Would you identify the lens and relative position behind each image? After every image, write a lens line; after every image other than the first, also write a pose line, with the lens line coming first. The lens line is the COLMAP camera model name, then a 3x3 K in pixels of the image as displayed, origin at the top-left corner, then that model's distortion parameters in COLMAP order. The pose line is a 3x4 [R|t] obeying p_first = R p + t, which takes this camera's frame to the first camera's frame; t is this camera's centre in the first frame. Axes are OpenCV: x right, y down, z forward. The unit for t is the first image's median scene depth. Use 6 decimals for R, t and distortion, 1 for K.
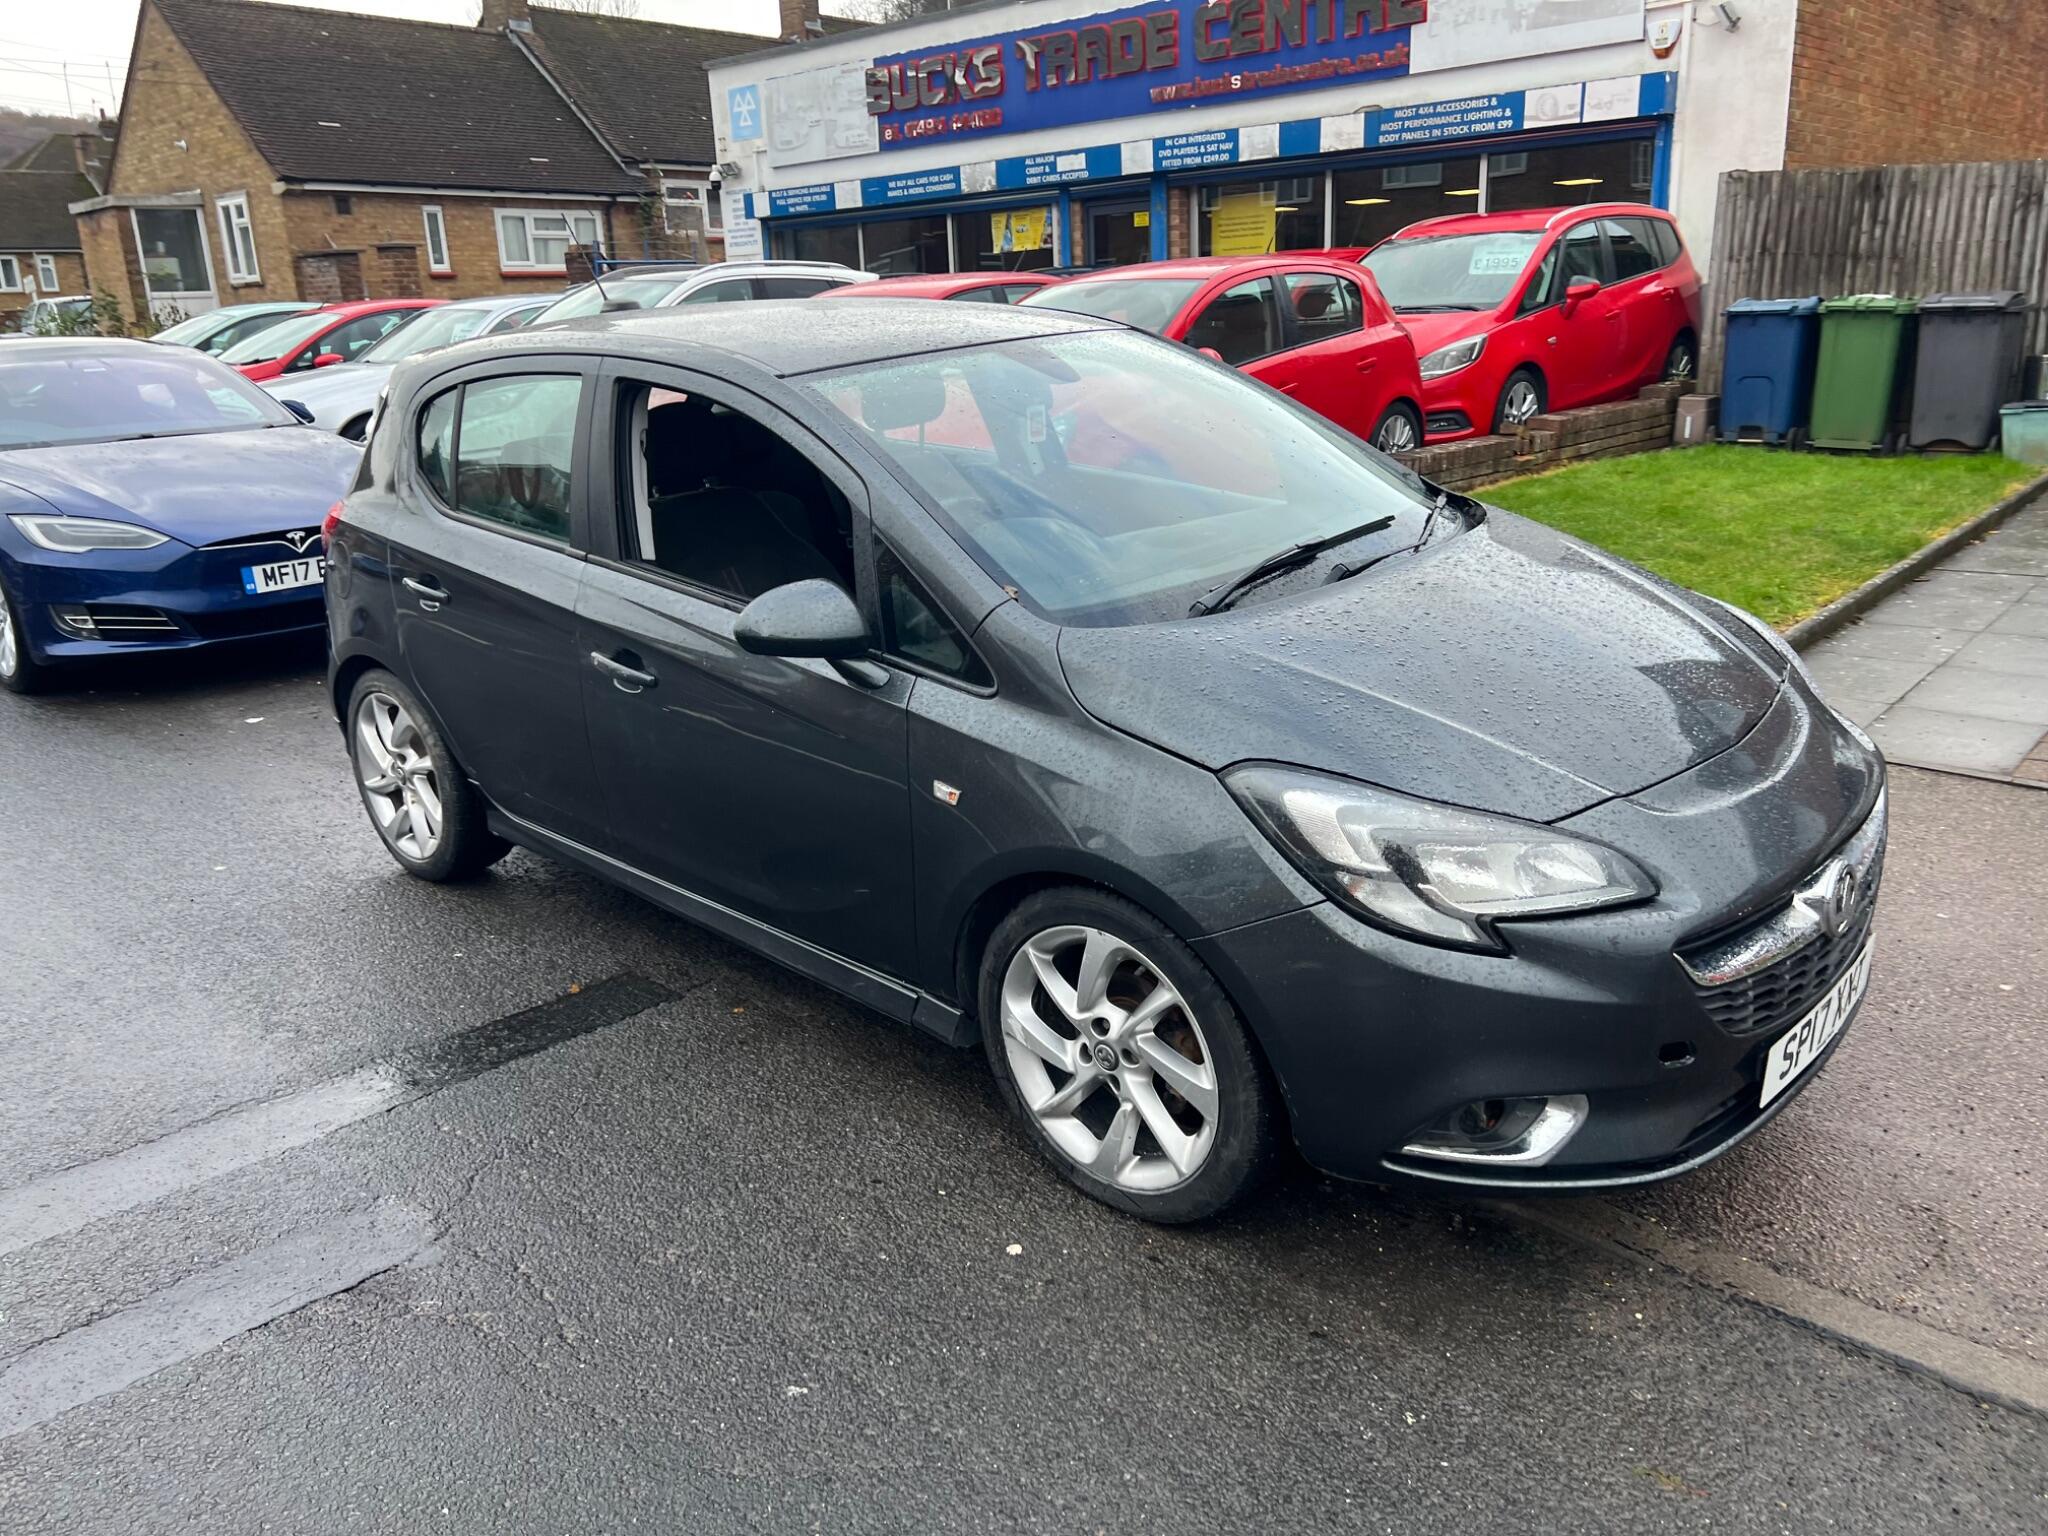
lens RADIAL K [[1539.8, 0, 1011.1], [0, 1539.8, 785.9], [0, 0, 1]] dist [0.046308, -0.053604]
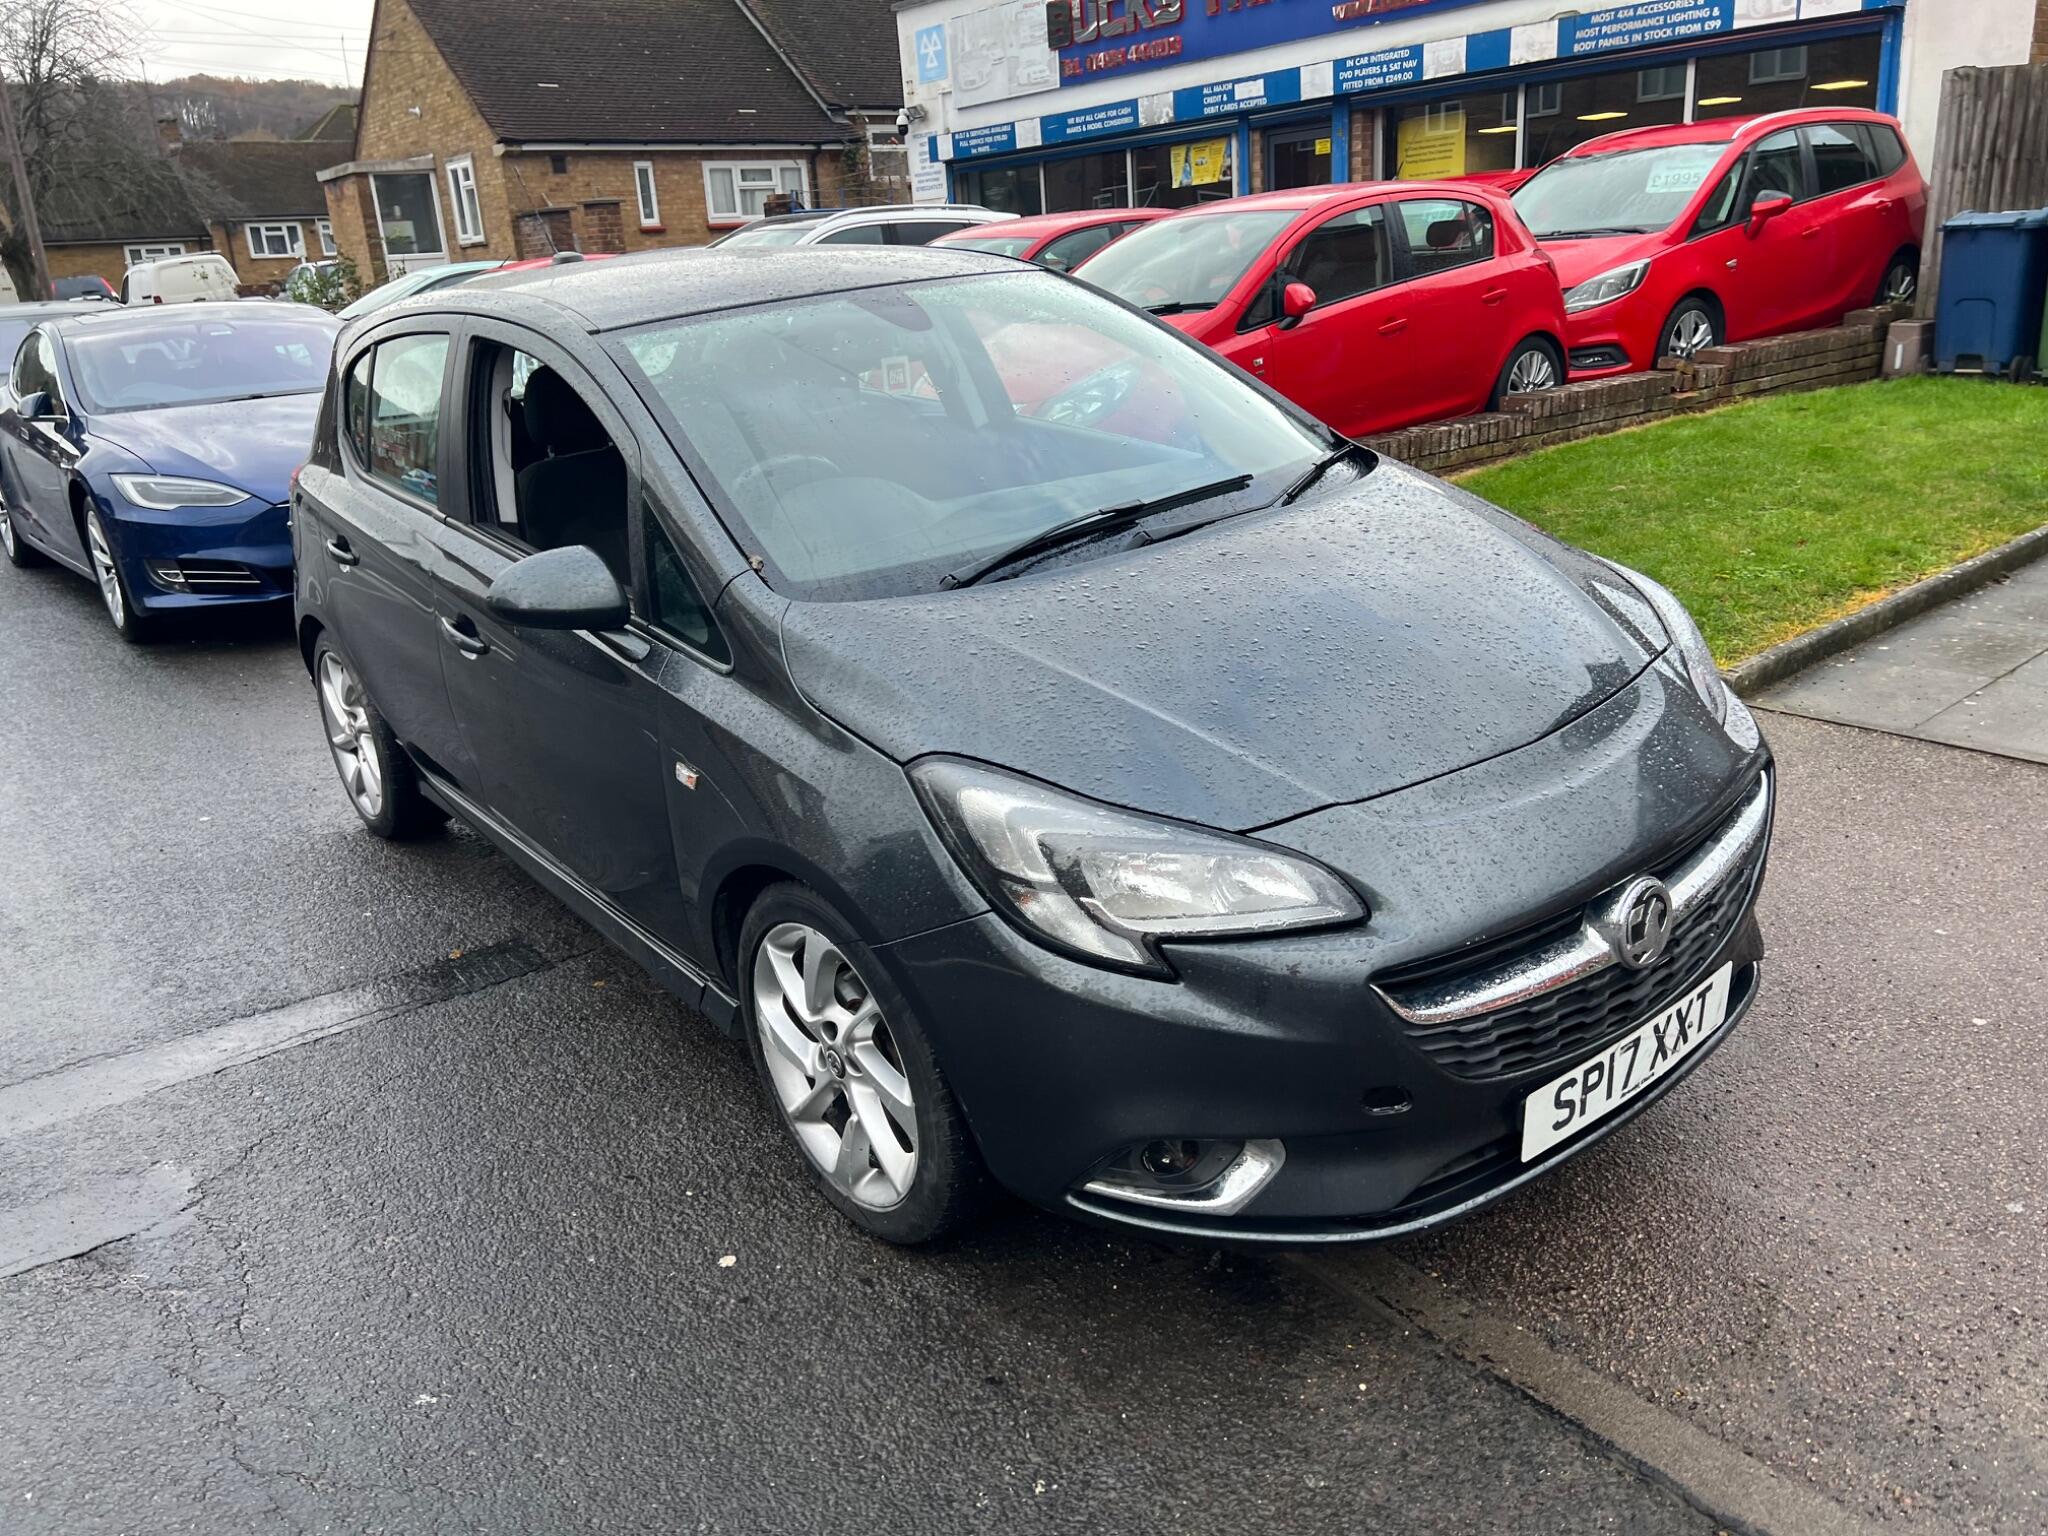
lens RADIAL K [[1539.8, 0, 1012.5], [0, 1539.8, 785.9], [0, 0, 1]] dist [0.046308, -0.053604]
pose [[0.988098, 0.023151, -0.152073, 0.073106], [-0.017764, 0.999169, 0.036687, -0.006755], [0.152796, -0.033549, 0.987688, 0.023211]]
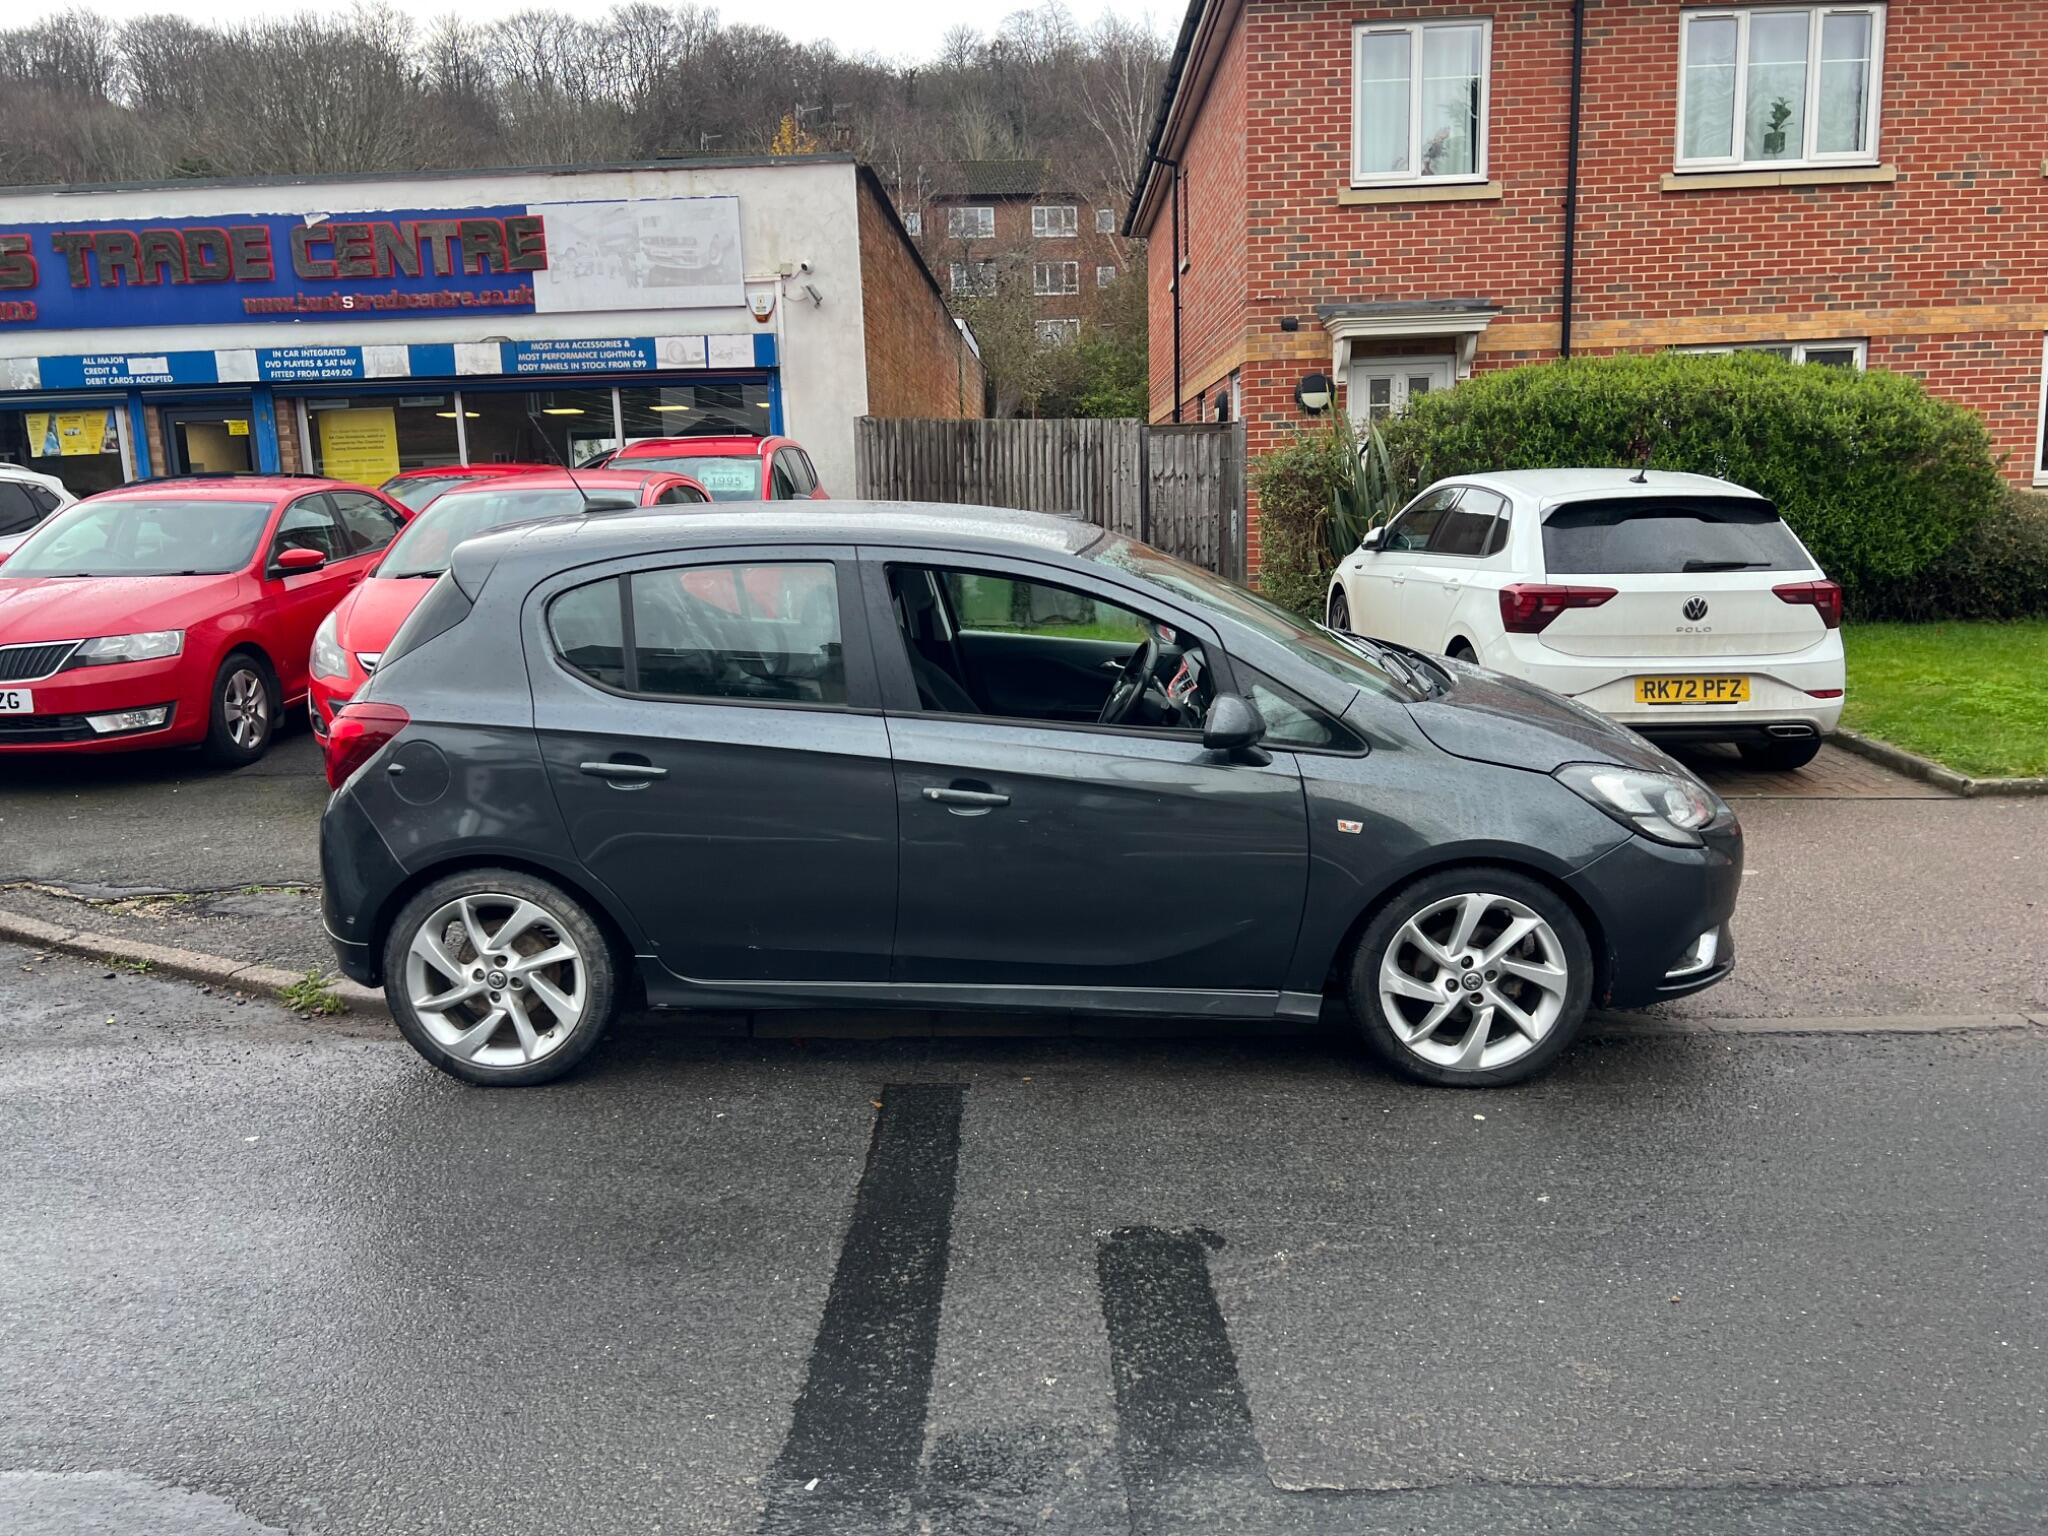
lens RADIAL K [[1539.8, 0, 1011.7], [0, 1539.8, 780.7], [0, 0, 1]] dist [0.046308, -0.053604]
pose [[0.753093, -0.106911, 0.649170, -0.295274], [0.193921, 0.978944, -0.063744, -0.001685], [-0.628686, 0.173893, 0.757968, 0.024277]]
